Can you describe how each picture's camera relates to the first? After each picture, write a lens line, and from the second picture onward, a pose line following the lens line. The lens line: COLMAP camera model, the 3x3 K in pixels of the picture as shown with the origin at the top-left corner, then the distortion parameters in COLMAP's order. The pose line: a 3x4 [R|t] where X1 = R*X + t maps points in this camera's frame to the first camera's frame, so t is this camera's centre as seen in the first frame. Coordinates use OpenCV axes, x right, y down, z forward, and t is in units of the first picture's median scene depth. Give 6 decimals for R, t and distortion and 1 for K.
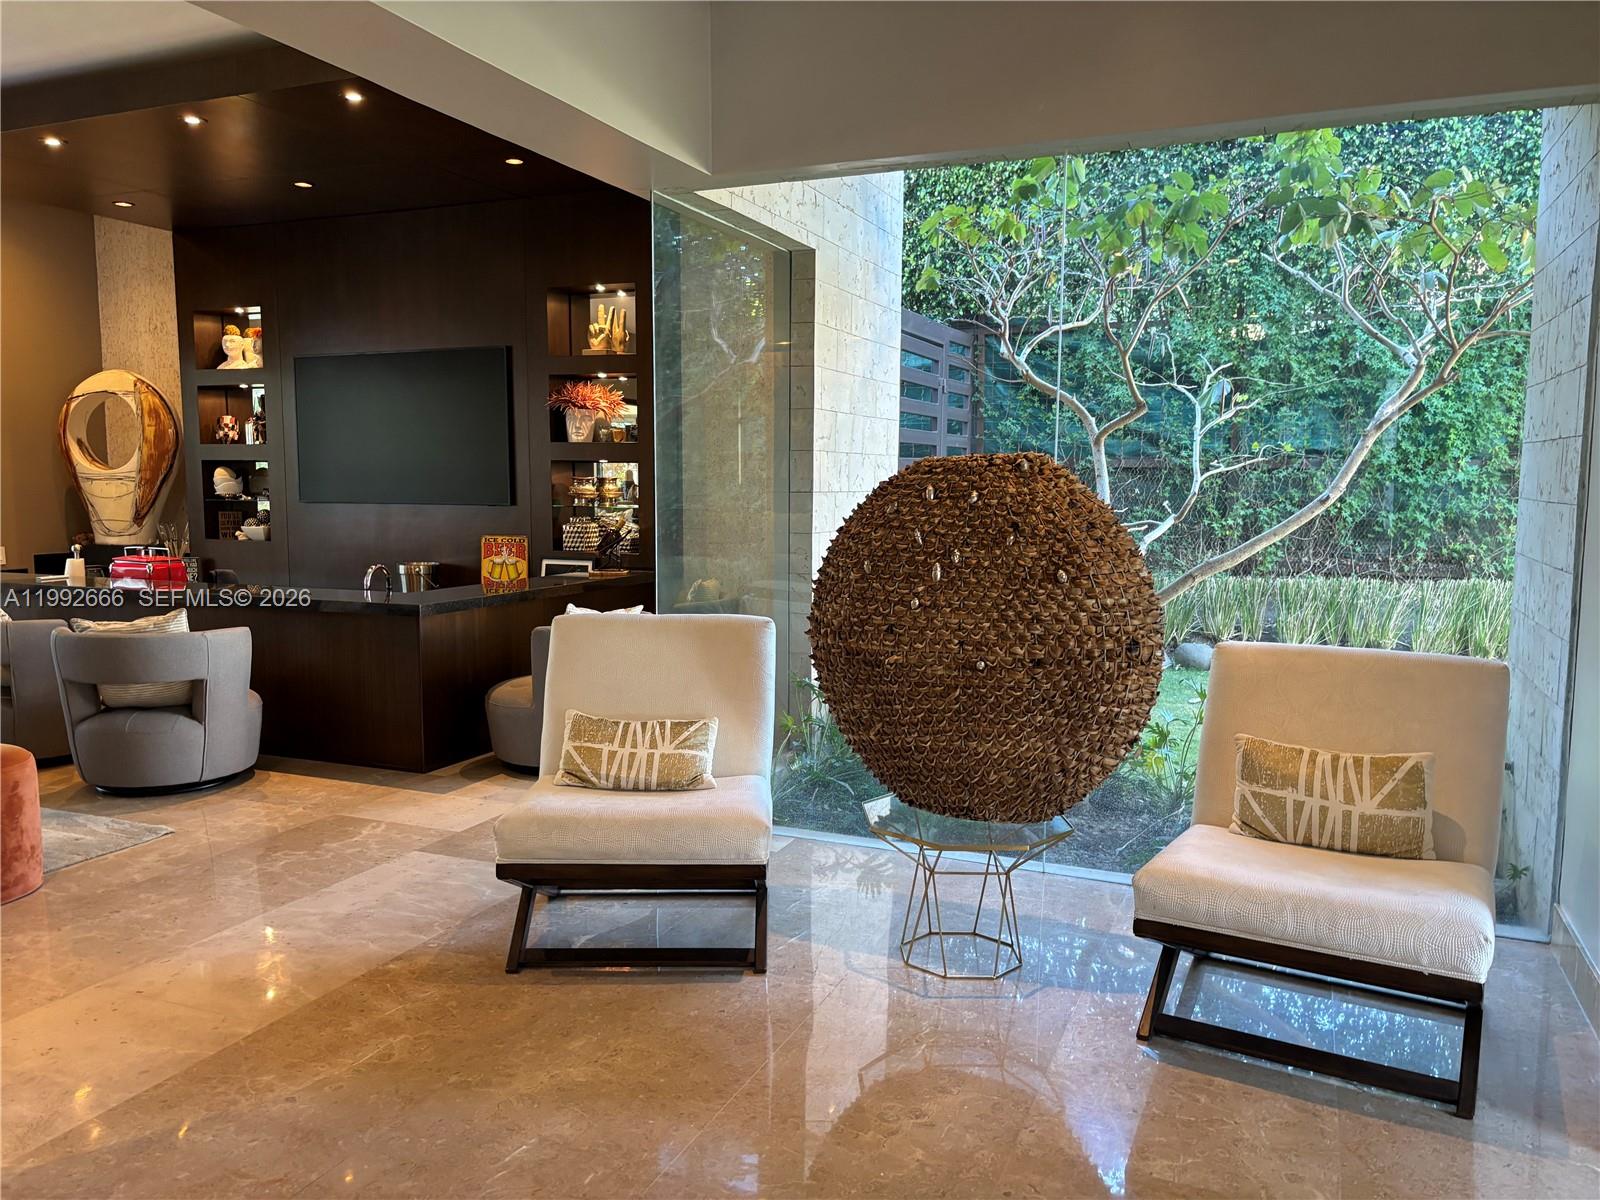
lens RADIAL K [[1167.9, 0, 773.7], [0, 1167.9, 595.1], [0, 0, 1]] dist [0.044142, -0.027117]
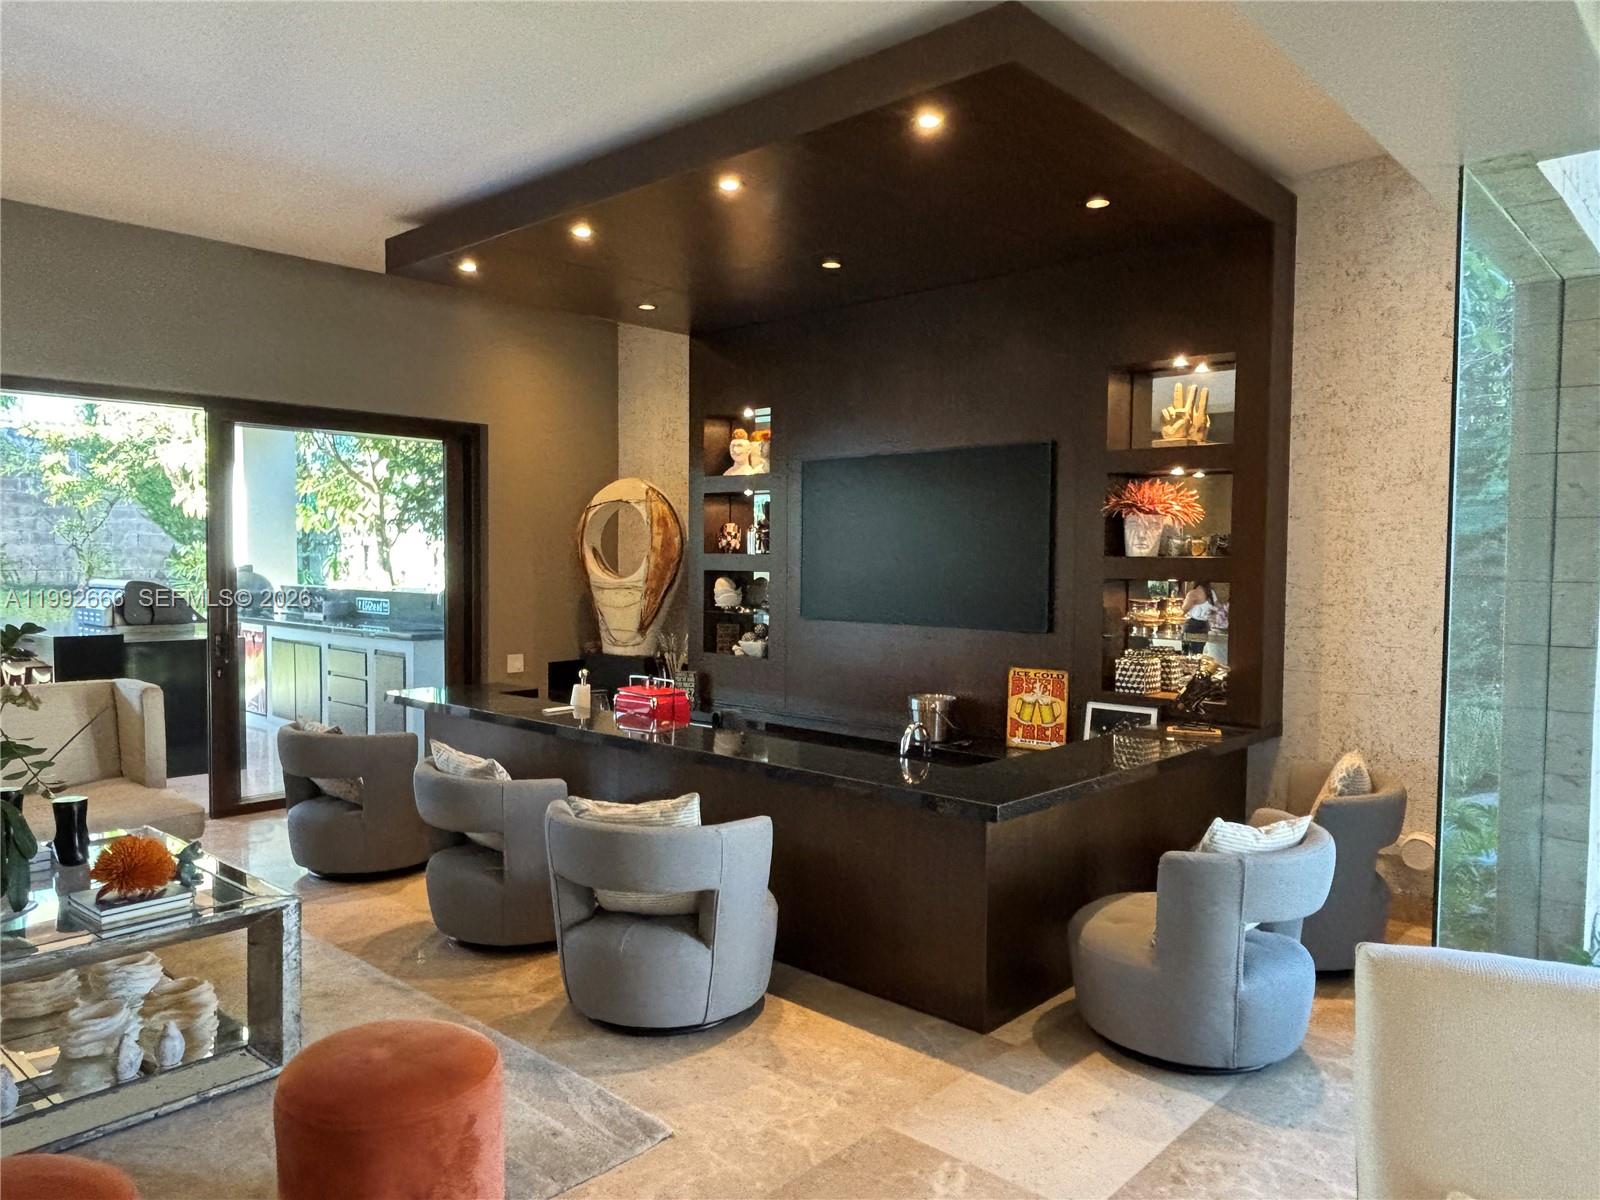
lens RADIAL K [[1078.8, 0, 808.5], [0, 1078.8, 597.0], [0, 0, 1]] dist [0.010599, -0.007910]
pose [[0.943971, 0.016504, -0.329615, -0.133287], [-0.038573, 0.997421, -0.060524, -0.048873], [0.327766, 0.069847, 0.942174, 0.234740]]
